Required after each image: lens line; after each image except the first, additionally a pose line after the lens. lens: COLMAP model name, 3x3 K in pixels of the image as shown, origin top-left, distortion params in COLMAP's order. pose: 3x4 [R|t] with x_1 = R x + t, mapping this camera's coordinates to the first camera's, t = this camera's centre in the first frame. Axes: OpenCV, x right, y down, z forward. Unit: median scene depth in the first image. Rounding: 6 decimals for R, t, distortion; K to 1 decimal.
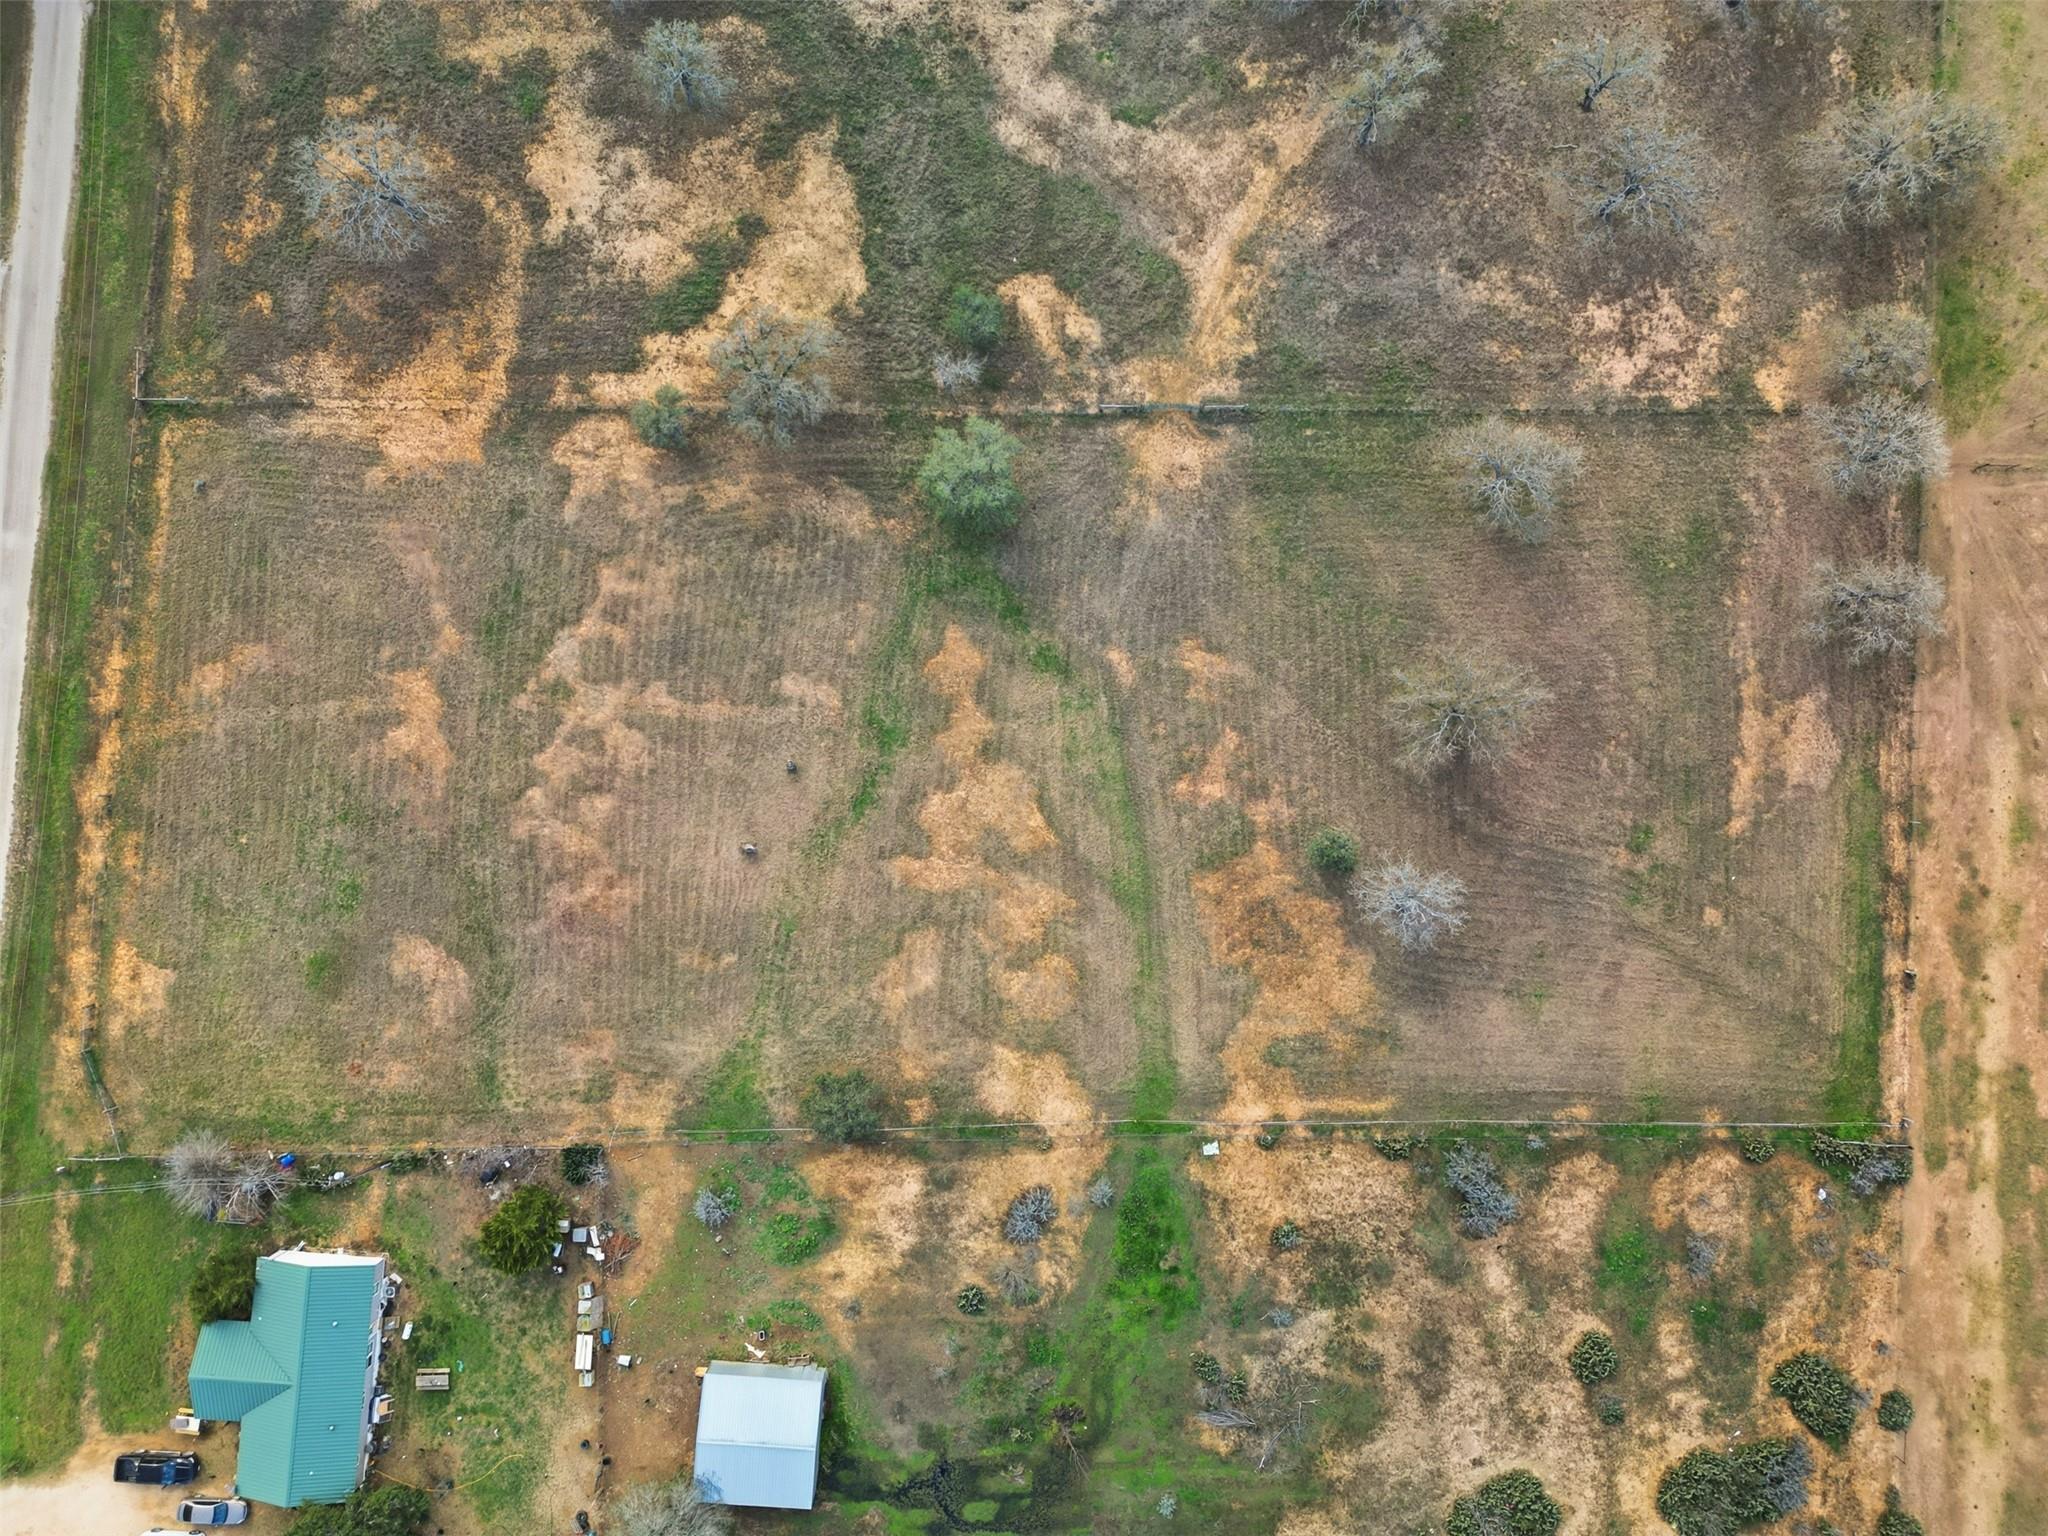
lens RADIAL K [[1427.8, 0, 1029.3], [0, 1427.8, 751.0], [0, 0, 1]] dist [0.066982, -0.056103]
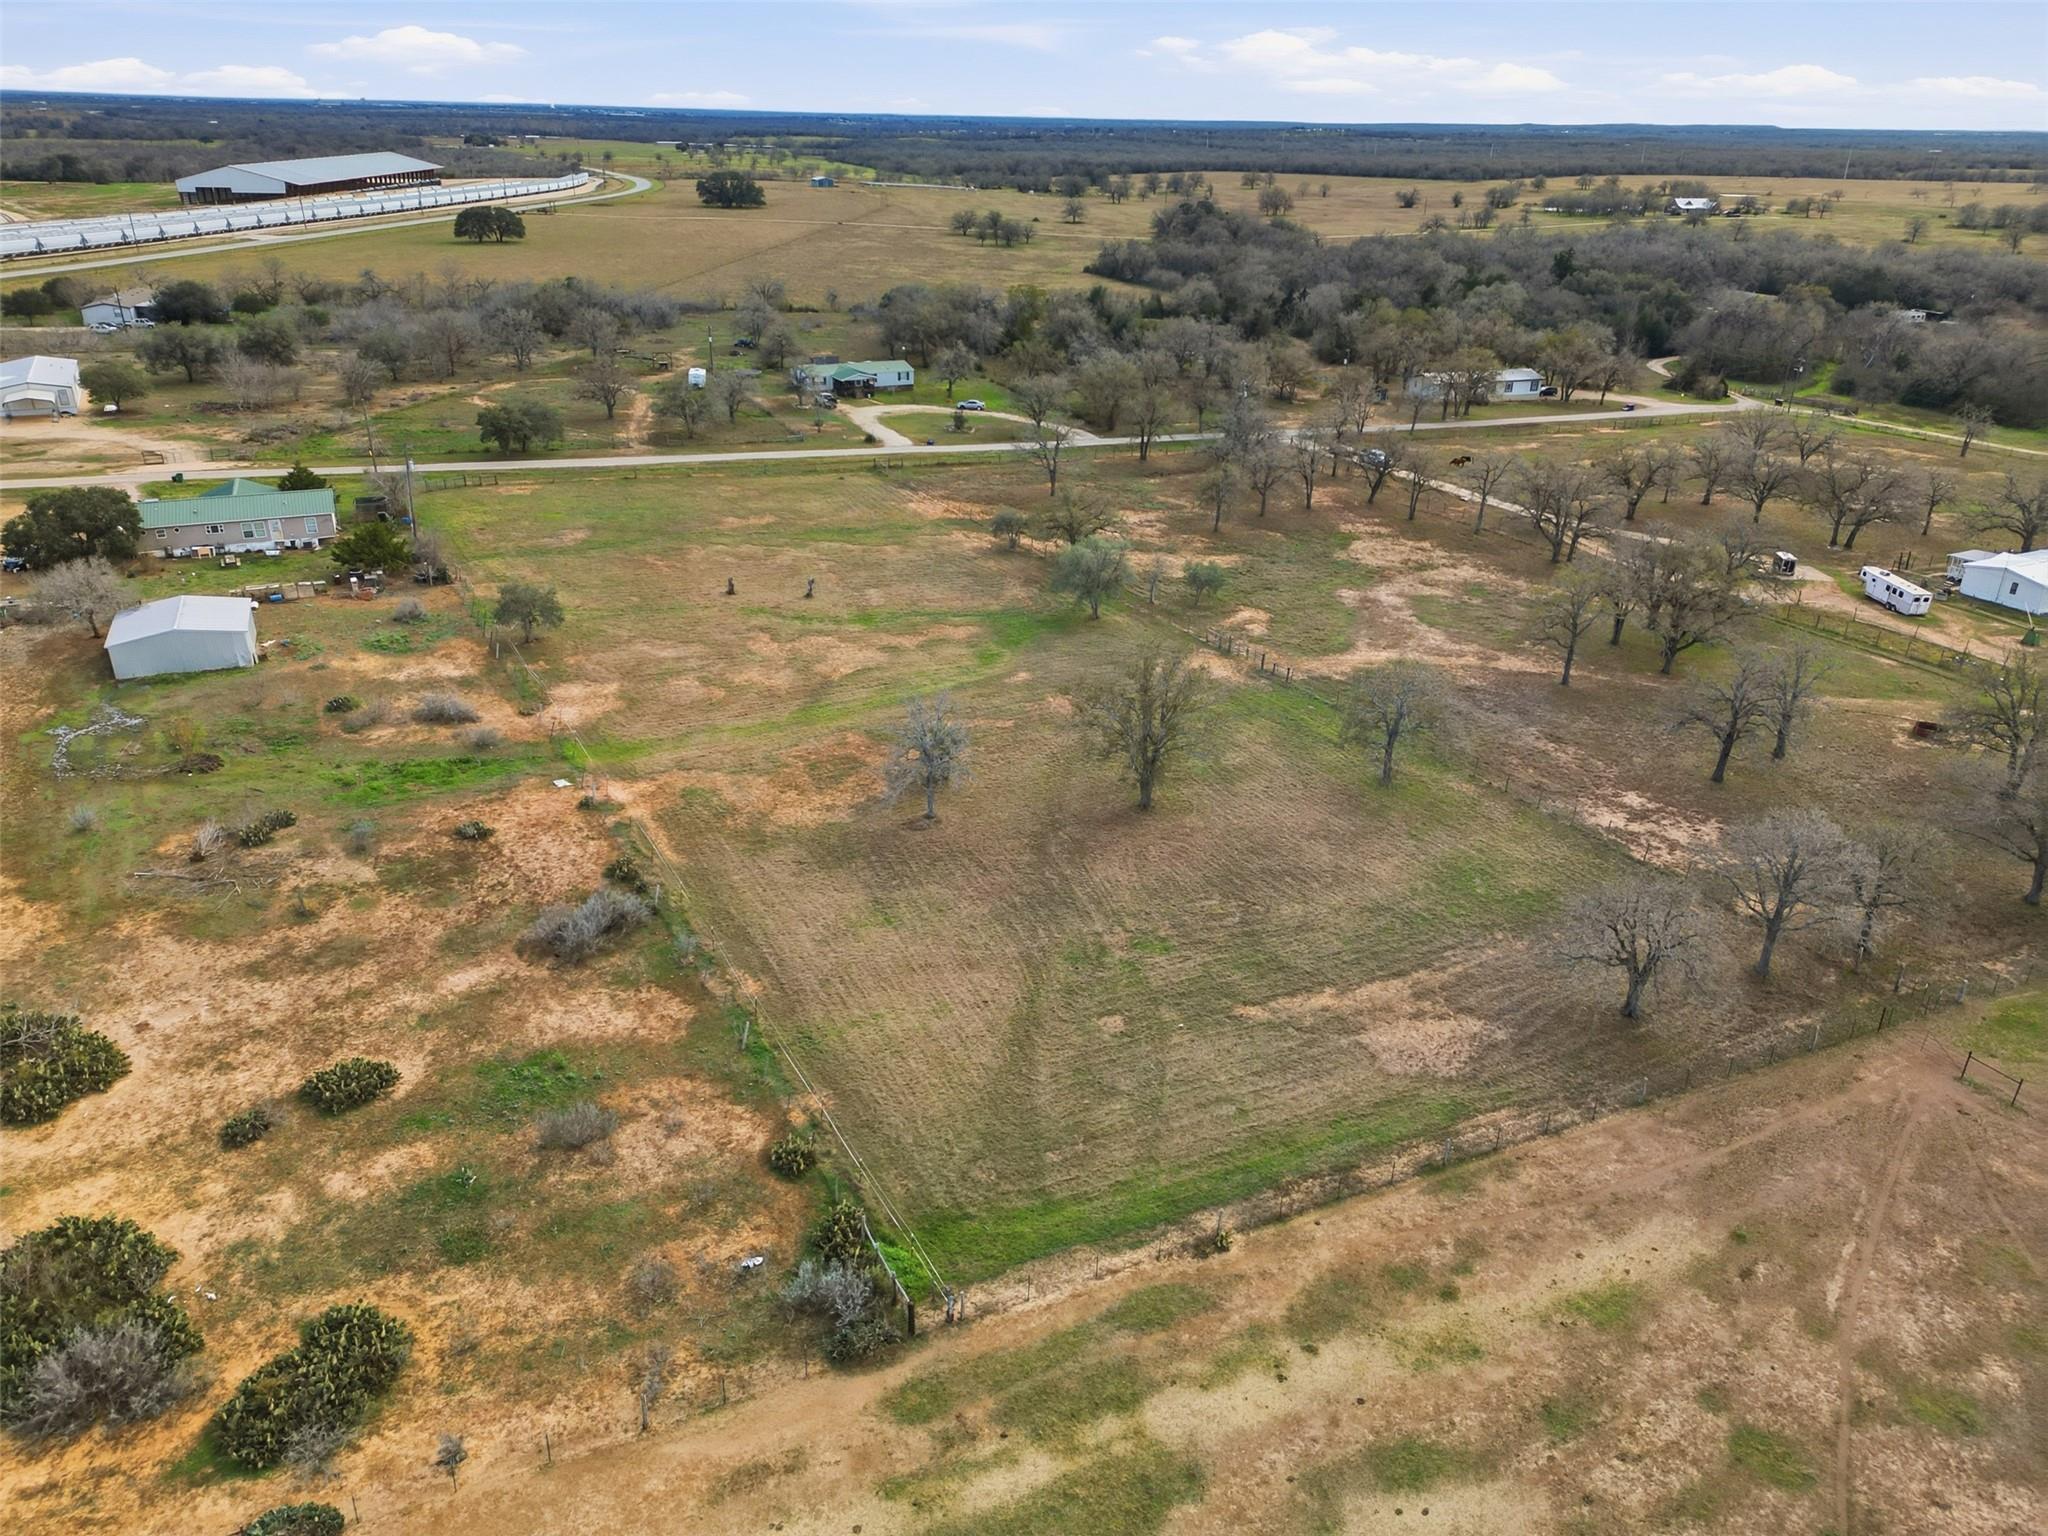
lens RADIAL K [[1427.8, 0, 1025.9], [0, 1427.8, 779.0], [0, 0, 1]] dist [0.066982, -0.056103]
pose [[0.484239, 0.357740, -0.798458, 0.928729], [-0.874929, 0.201585, -0.440298, 0.408345], [0.003445, 0.911804, 0.410612, 0.647596]]
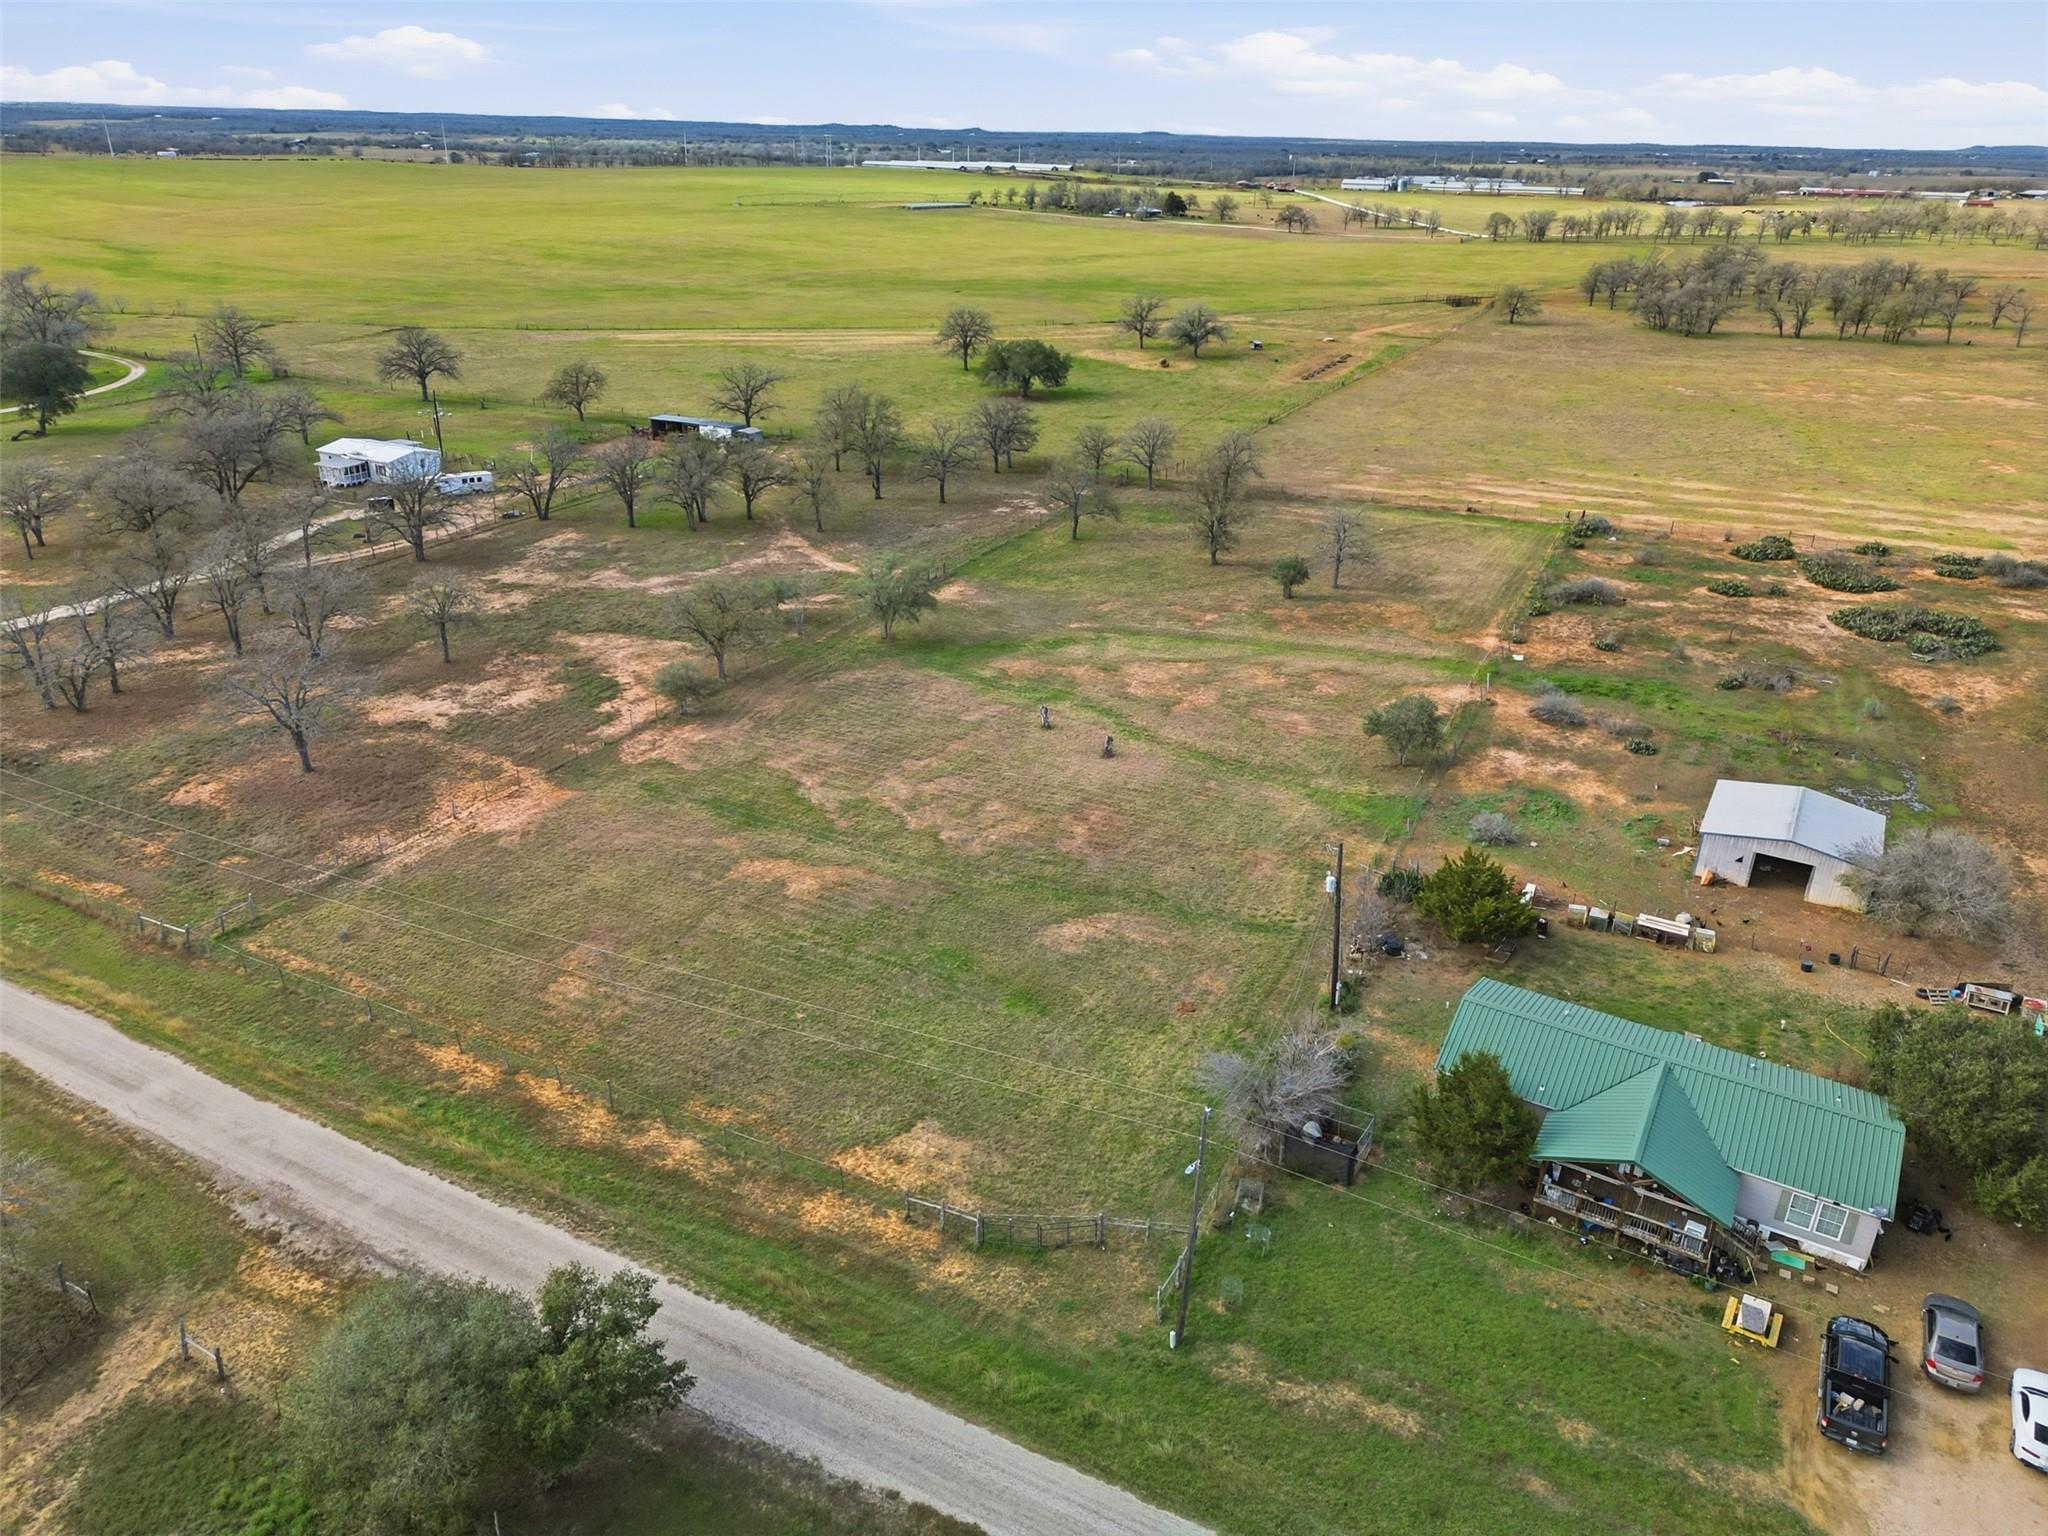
lens RADIAL K [[1427.8, 0, 1033.8], [0, 1427.8, 766.9], [0, 0, 1]] dist [0.066982, -0.056103]
pose [[0.430120, -0.374264, 0.821537, -0.976932], [0.902258, 0.208898, -0.377216, 0.374686], [-0.030439, 0.903486, 0.427534, 0.608141]]
